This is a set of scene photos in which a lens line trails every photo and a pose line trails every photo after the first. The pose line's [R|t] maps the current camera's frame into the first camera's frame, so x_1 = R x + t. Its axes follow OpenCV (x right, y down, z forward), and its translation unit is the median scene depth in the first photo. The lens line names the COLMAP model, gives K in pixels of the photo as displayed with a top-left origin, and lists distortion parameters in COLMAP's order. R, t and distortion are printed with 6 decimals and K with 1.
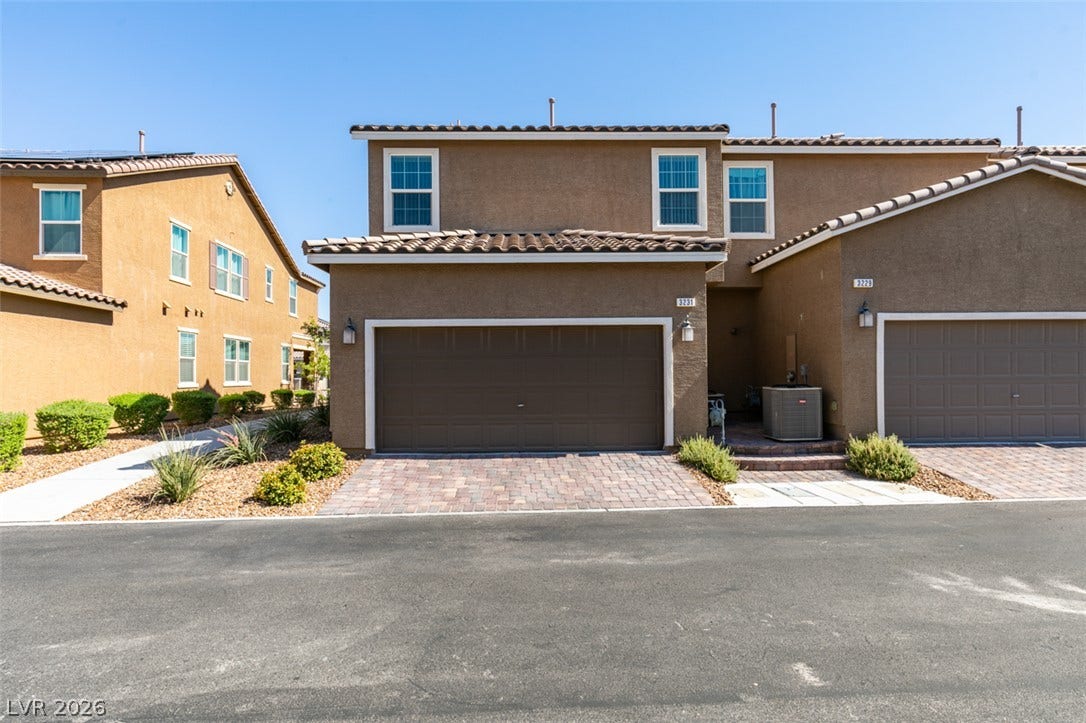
lens RADIAL K [[506.8, 0, 564.0], [0, 506.8, 363.8], [0, 0, 1]] dist [-0.000895, -0.000441]
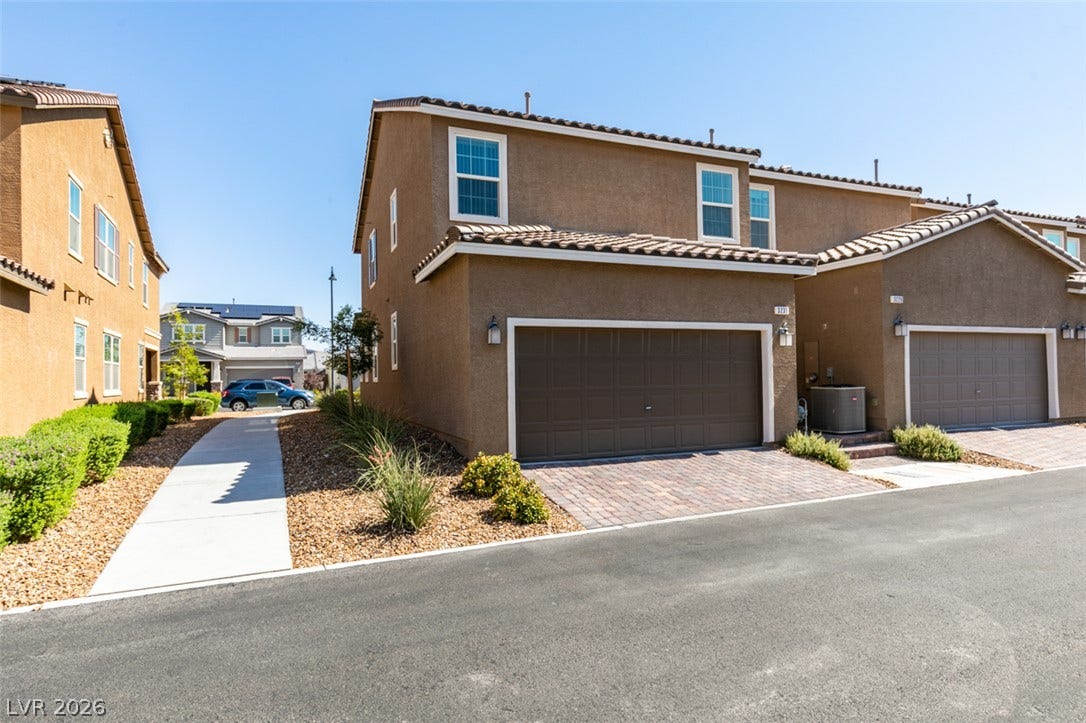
lens RADIAL K [[527.2, 0, 543.0], [0, 527.2, 361.5], [0, 0, 1]] dist [0.003426, 0.000629]
pose [[0.949320, 0.003900, 0.314287, -0.592826], [-0.000172, 0.999929, -0.011889, 0.003212], [-0.314311, 0.011232, 0.949253, 0.074937]]
